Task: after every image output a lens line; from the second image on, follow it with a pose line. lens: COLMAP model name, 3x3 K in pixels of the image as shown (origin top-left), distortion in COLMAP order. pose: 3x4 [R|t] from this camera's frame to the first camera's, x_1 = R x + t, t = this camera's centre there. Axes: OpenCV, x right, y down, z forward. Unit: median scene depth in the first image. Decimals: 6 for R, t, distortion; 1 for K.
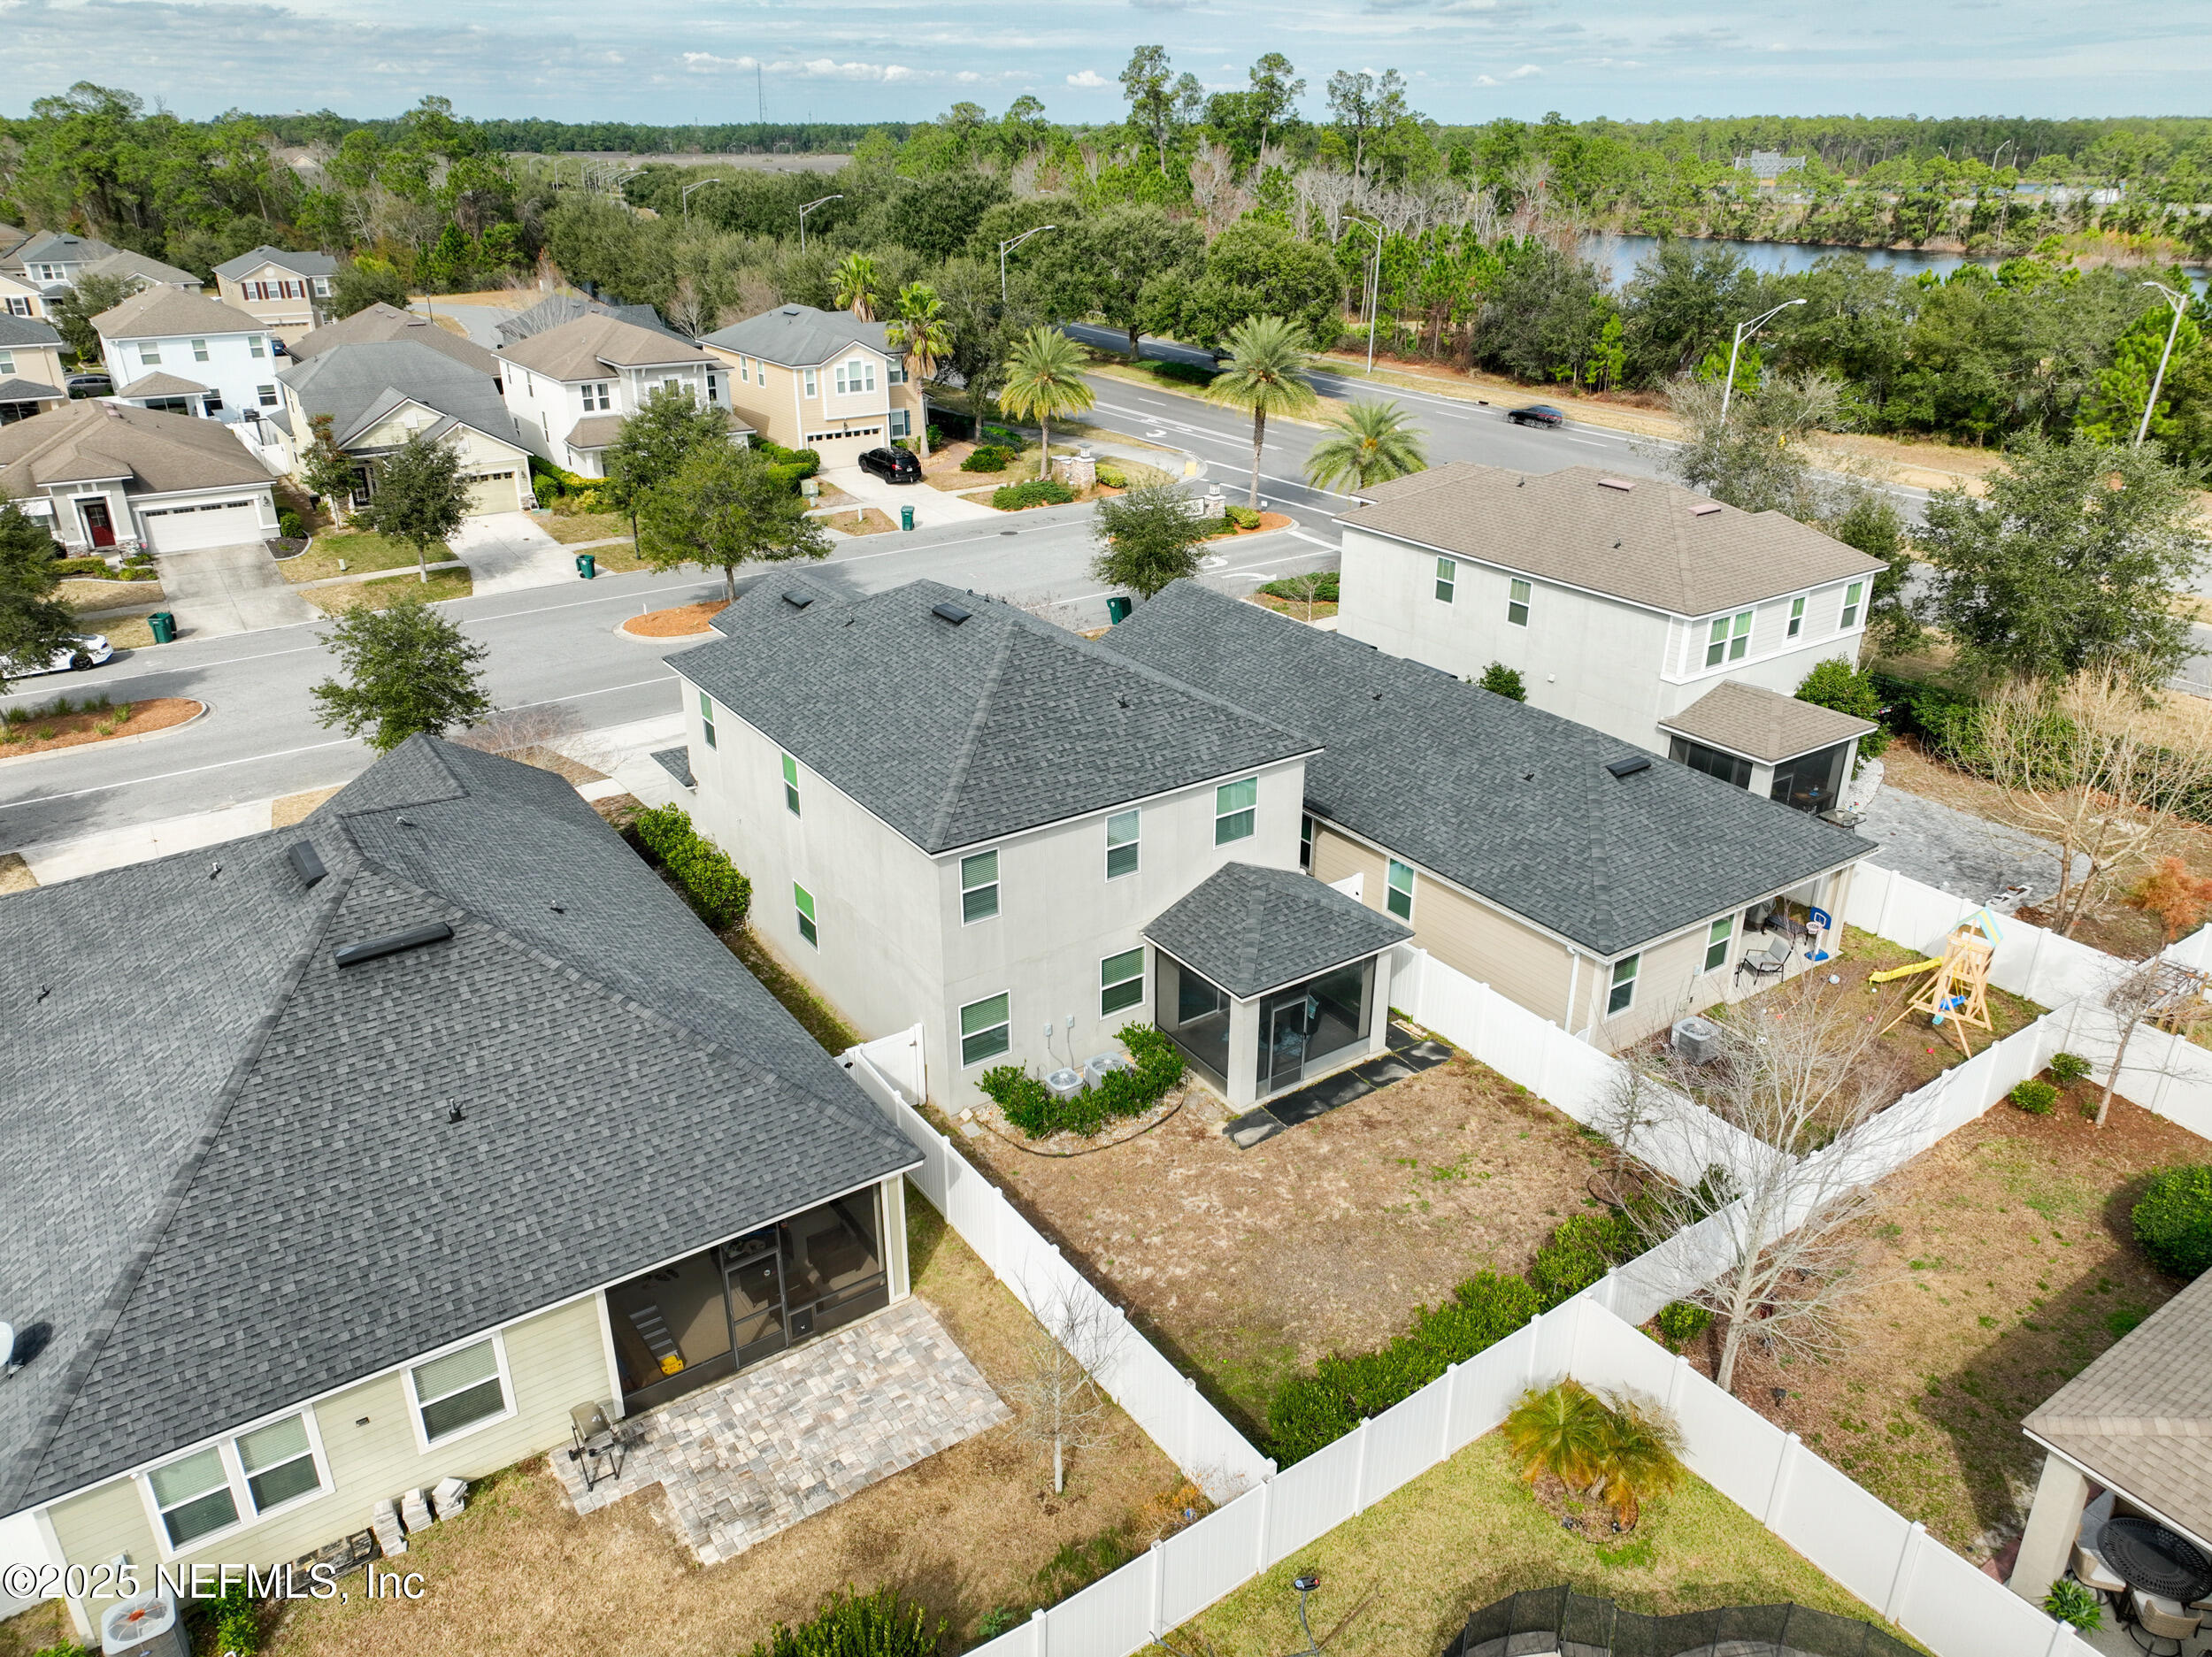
lens RADIAL K [[1556.3, 0, 1106.0], [0, 1556.3, 828.5], [0, 0, 1]] dist [0.000022, 0.010258]
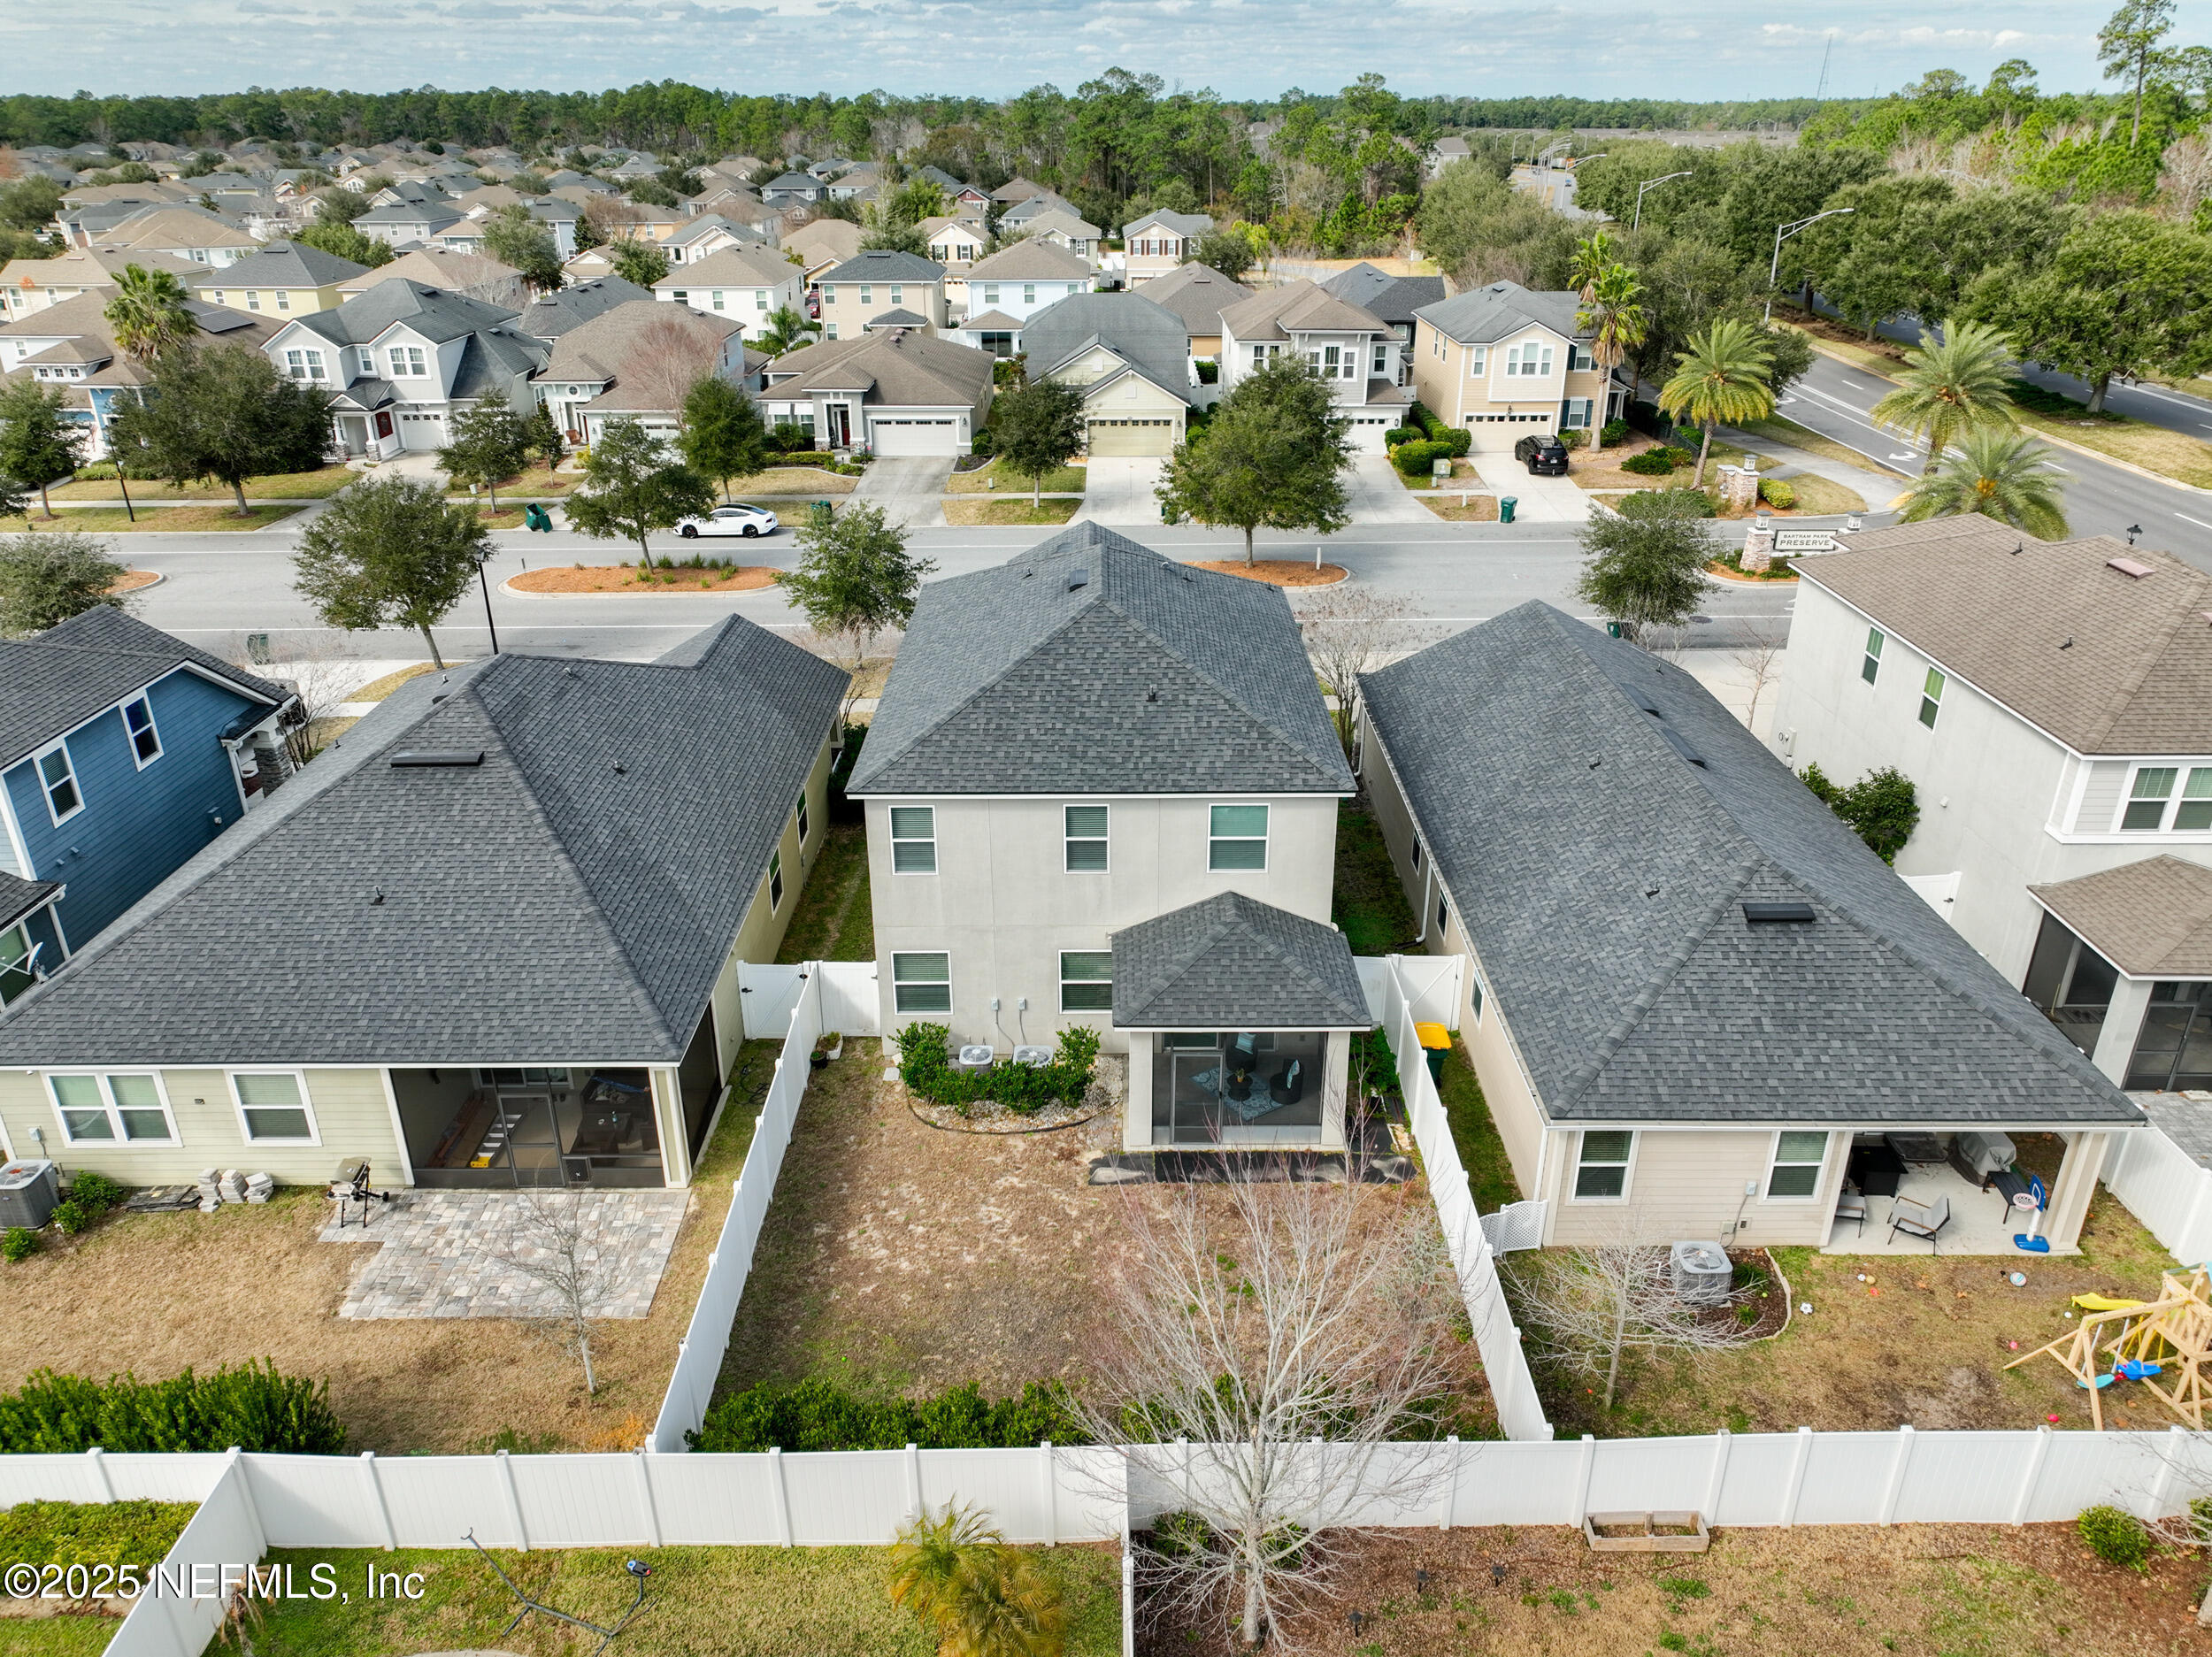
lens RADIAL K [[1545.0, 0, 1099.2], [0, 1545.0, 830.3], [0, 0, 1]] dist [0.002293, 0.011591]
pose [[0.825572, 0.237343, -0.511957, 0.214469], [-0.229456, 0.970051, 0.079698, -0.030784], [0.515540, 0.051675, 0.855306, 0.084278]]
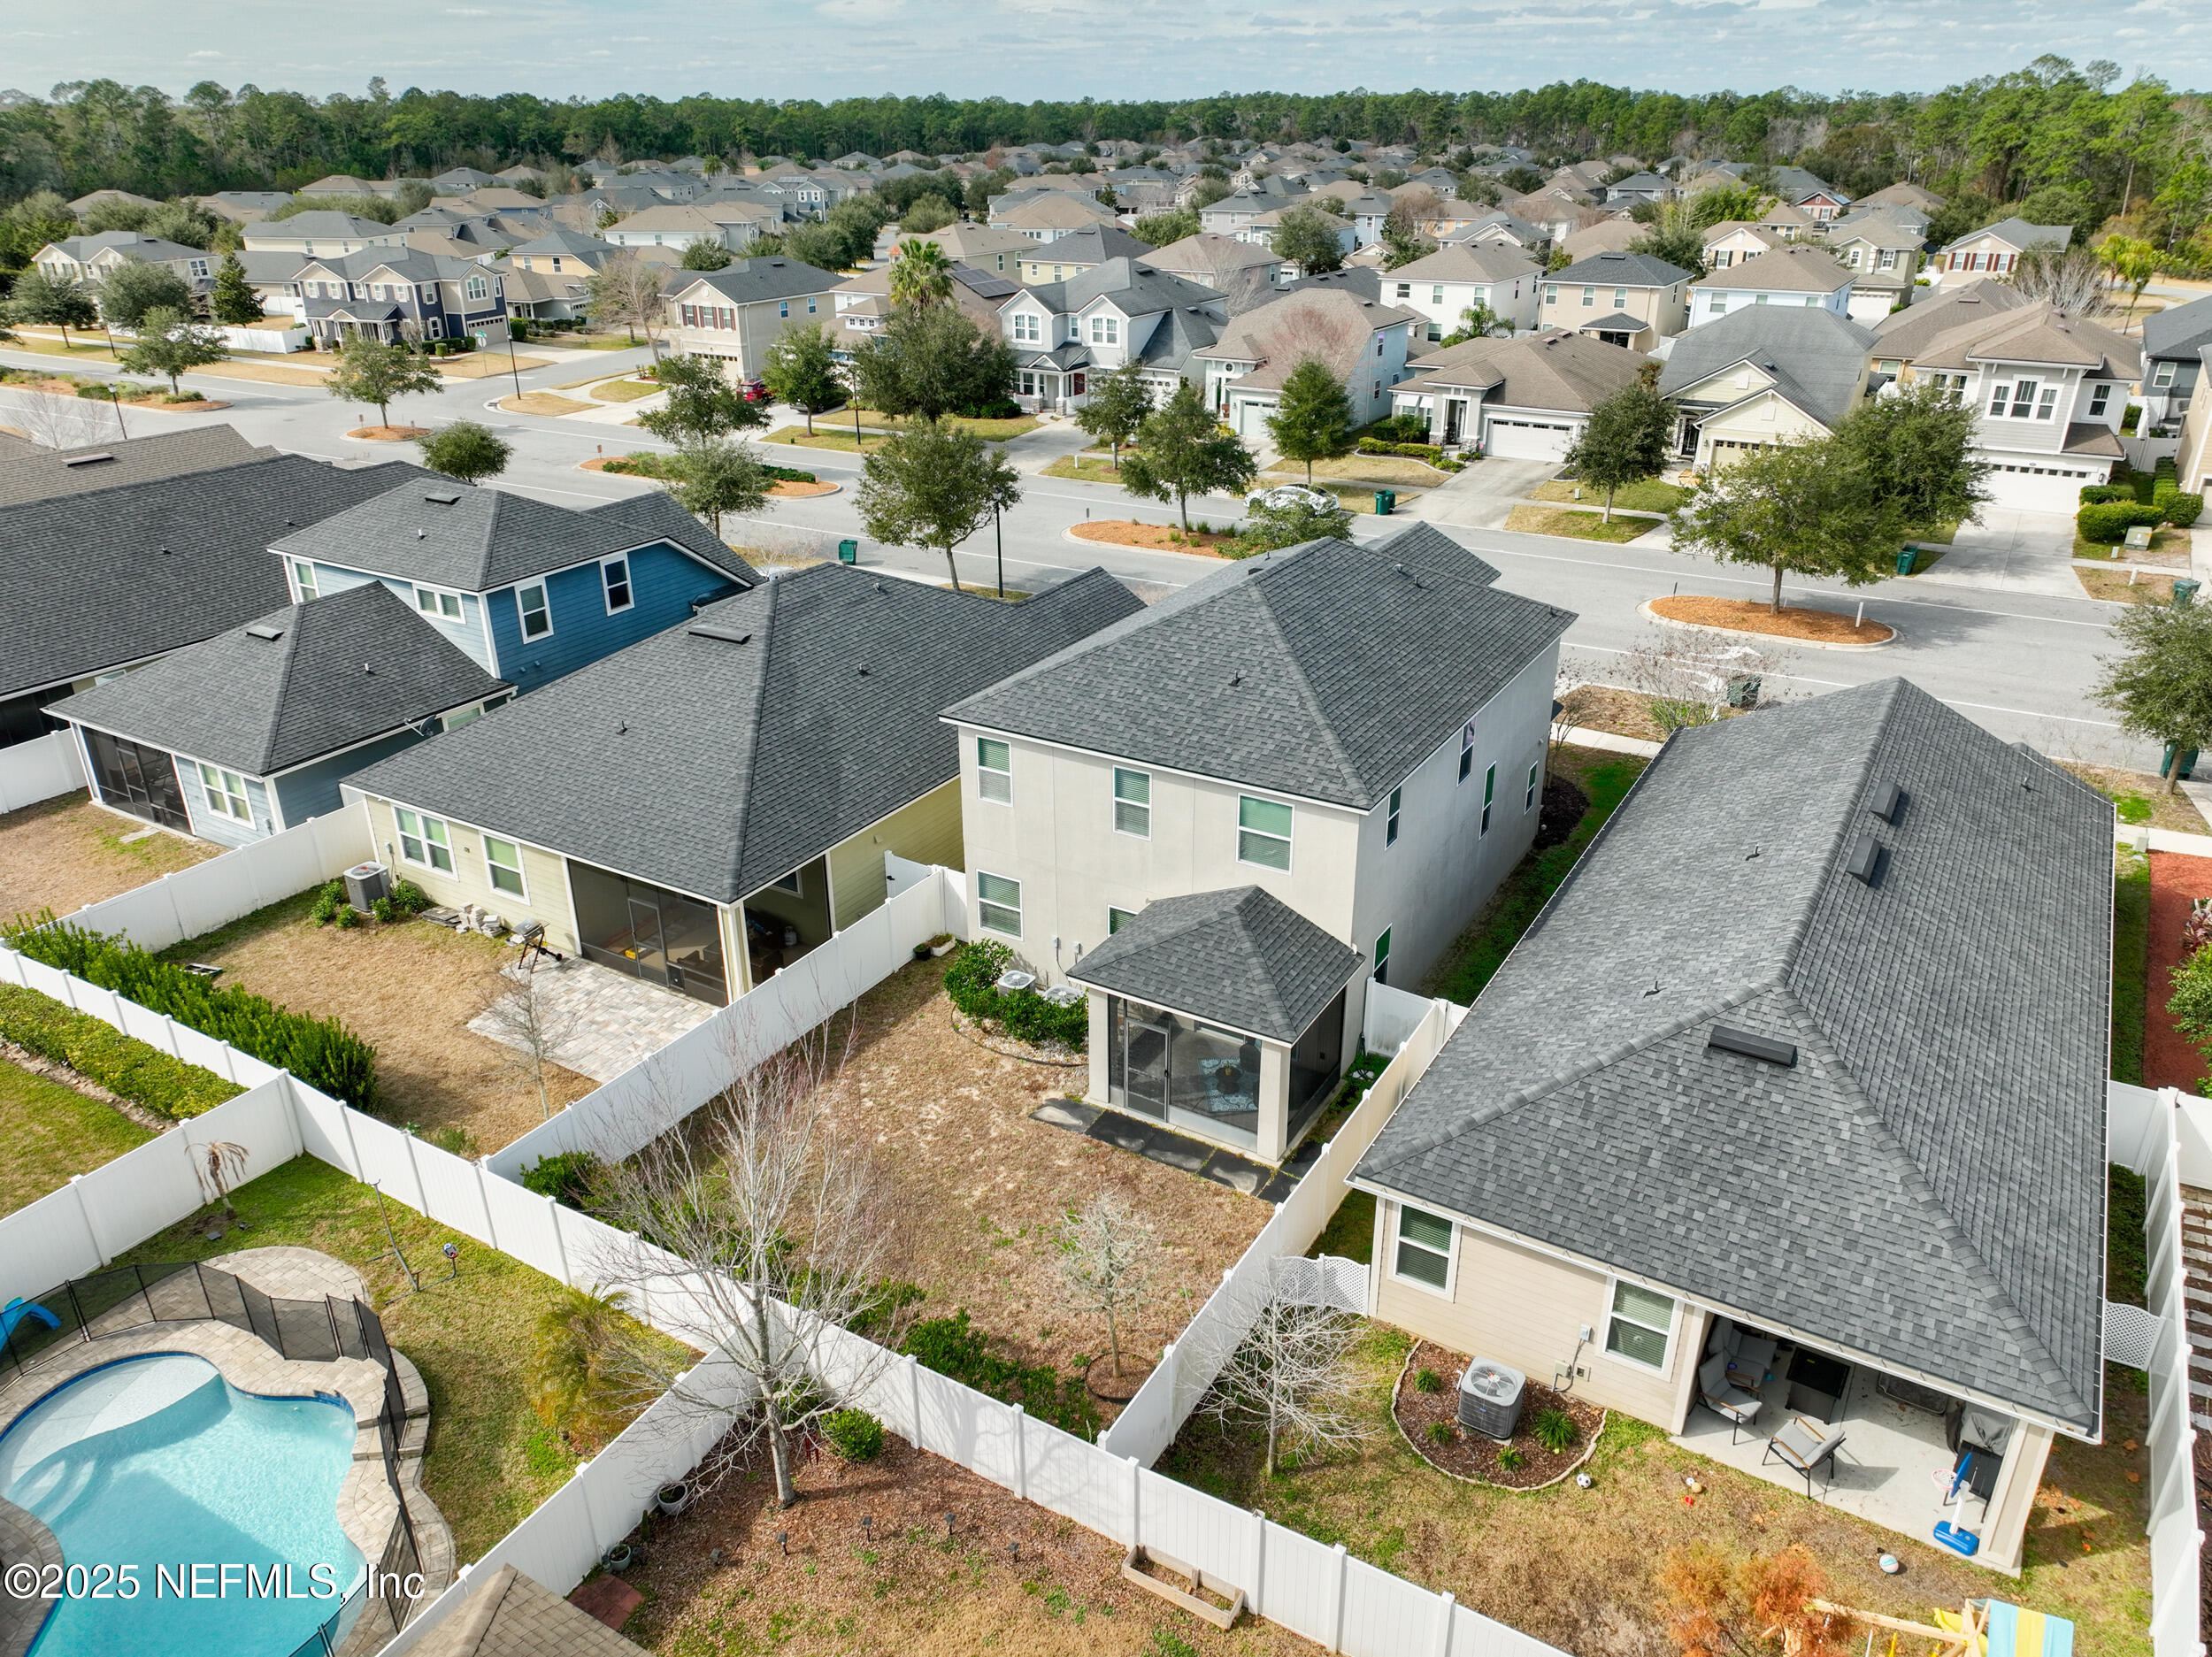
lens RADIAL K [[1533.9, 0, 1106.0], [0, 1533.9, 828.5], [0, 0, 1]] dist [0.006225, 0.010390]
pose [[0.421554, 0.382593, -0.822141, 0.347935], [-0.368865, 0.900586, 0.229962, -0.082641], [0.828390, 0.206318, 0.520771, 0.207511]]
